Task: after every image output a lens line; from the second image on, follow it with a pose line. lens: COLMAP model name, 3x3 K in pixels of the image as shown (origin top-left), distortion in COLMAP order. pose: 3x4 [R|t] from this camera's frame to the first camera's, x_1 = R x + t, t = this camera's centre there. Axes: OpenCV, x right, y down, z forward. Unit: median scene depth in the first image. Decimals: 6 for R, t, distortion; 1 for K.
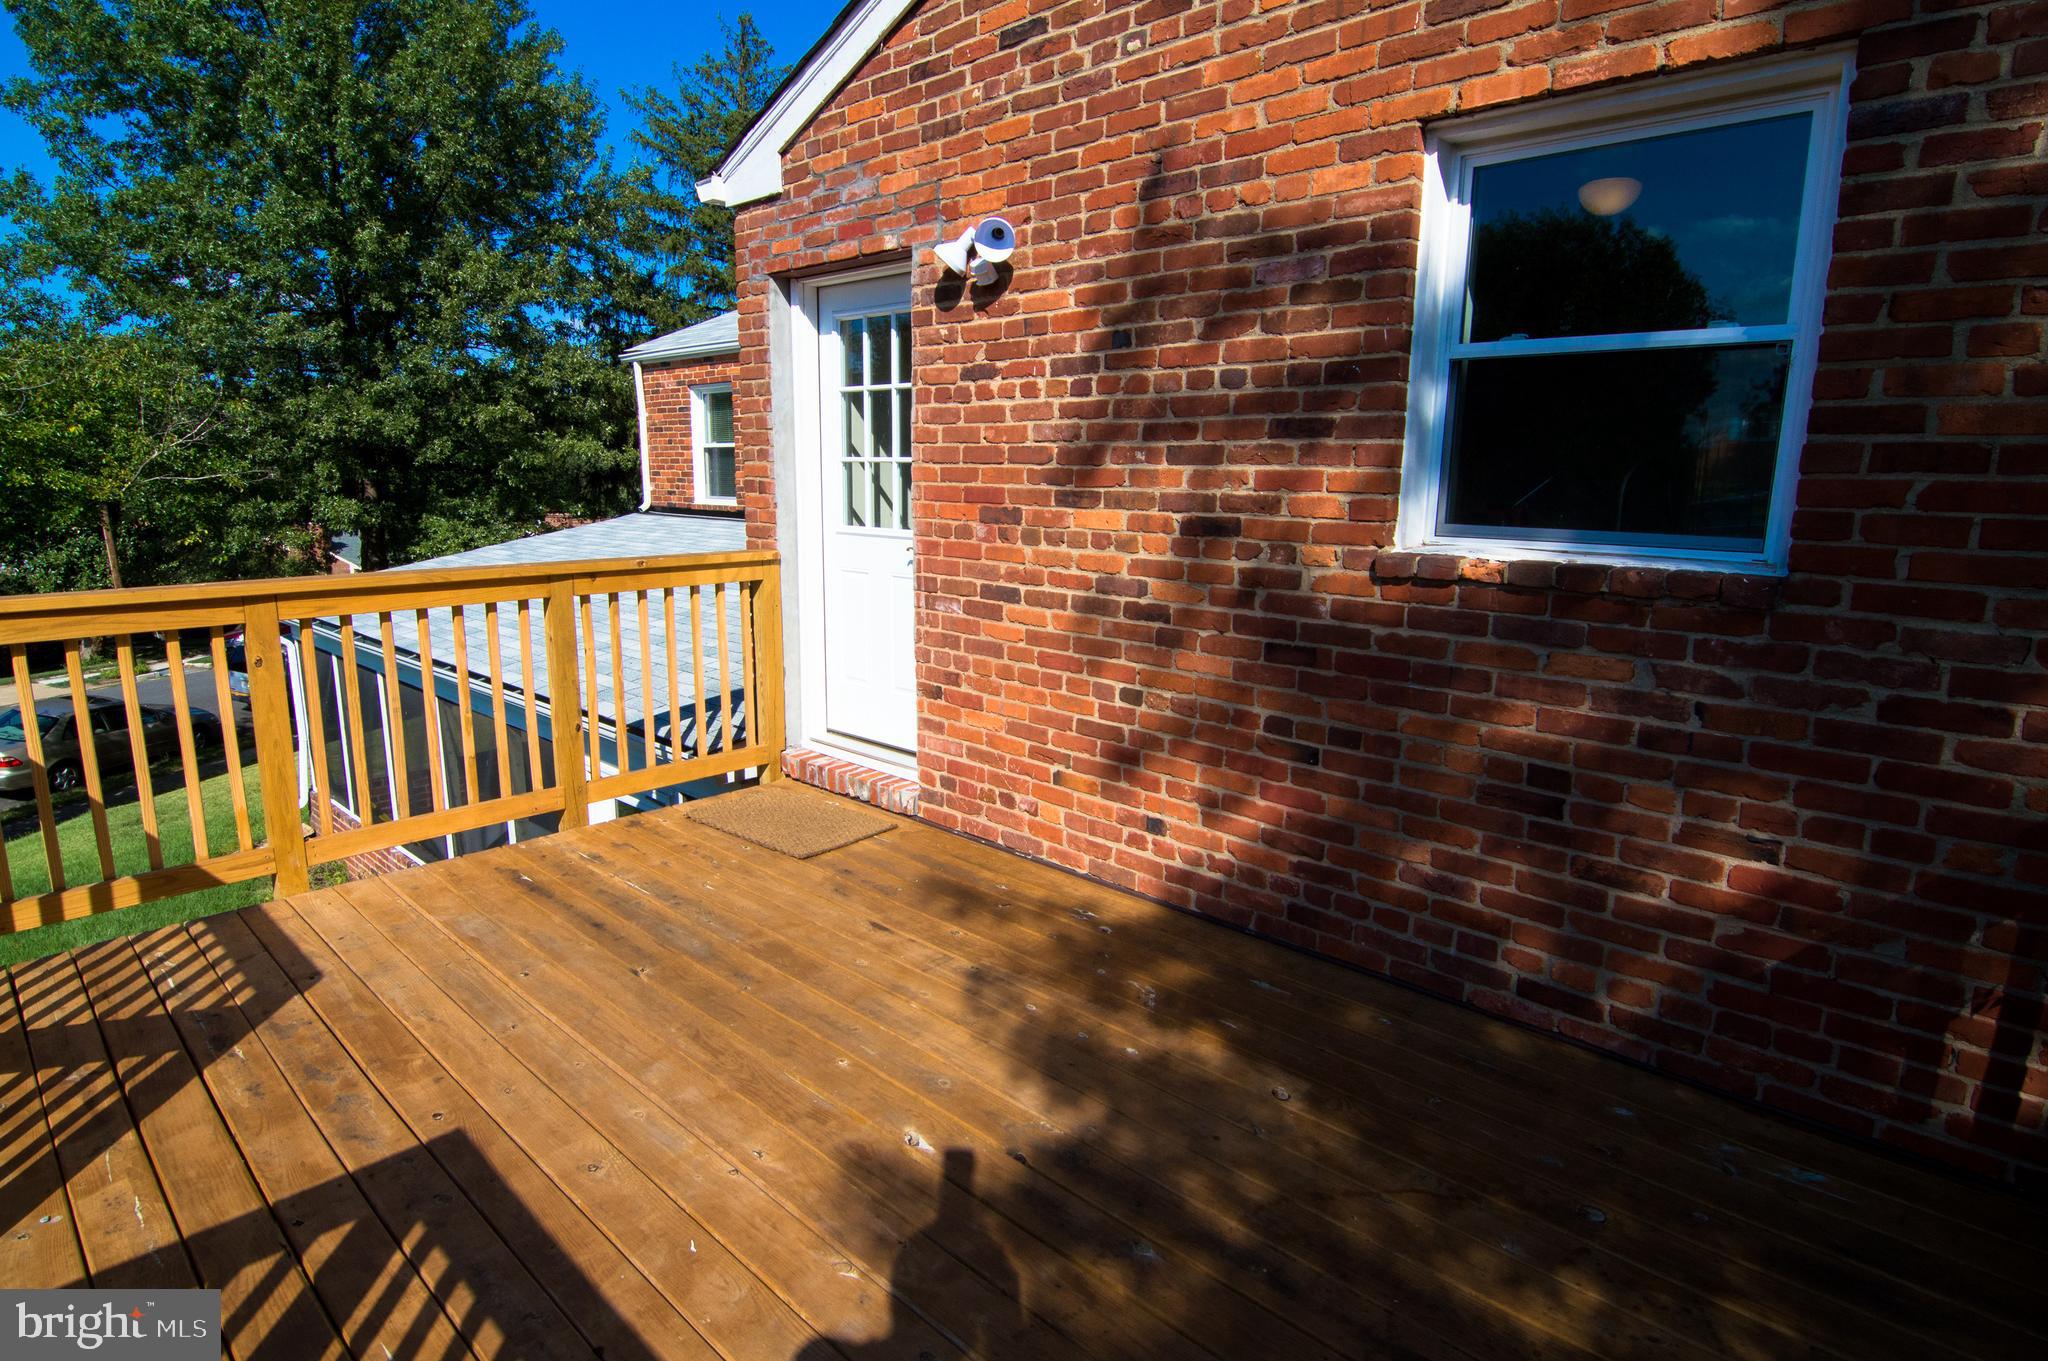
lens RADIAL K [[1086.8, 0, 1020.8], [0, 1086.8, 685.0], [0, 0, 1]] dist [-0.005481, -0.000884]
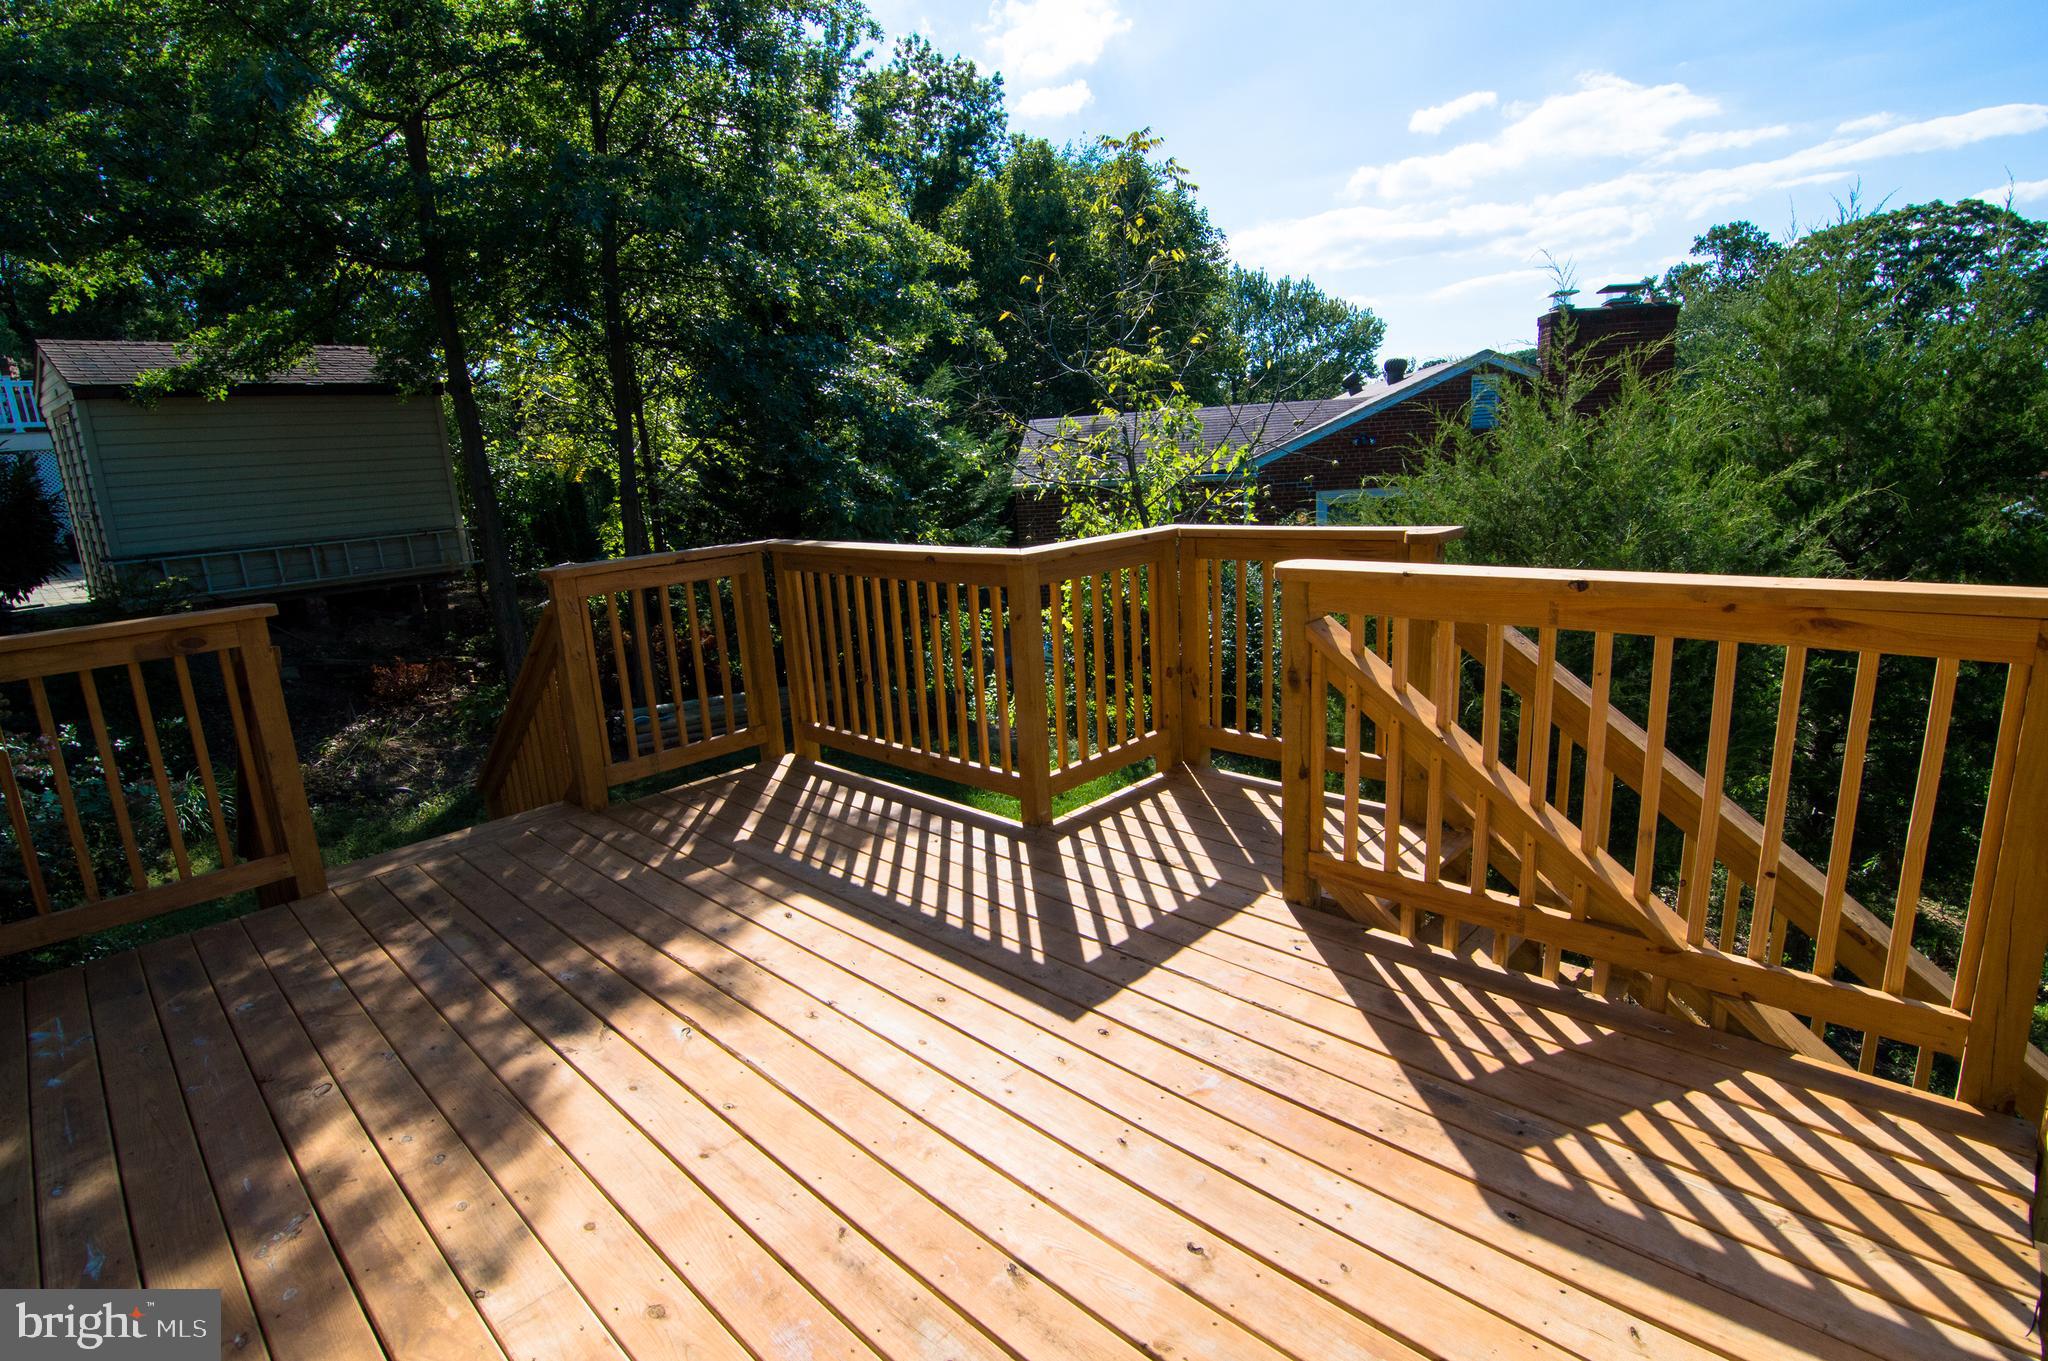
lens RADIAL K [[997.0, 0, 1018.5], [0, 997.0, 675.8], [0, 0, 1]] dist [-0.016464, -0.003470]
pose [[-0.998254, 0.054665, 0.022380, -0.416237], [0.059018, 0.907389, 0.416128, -0.304189], [0.002441, 0.416722, -0.909031, 1.493922]]
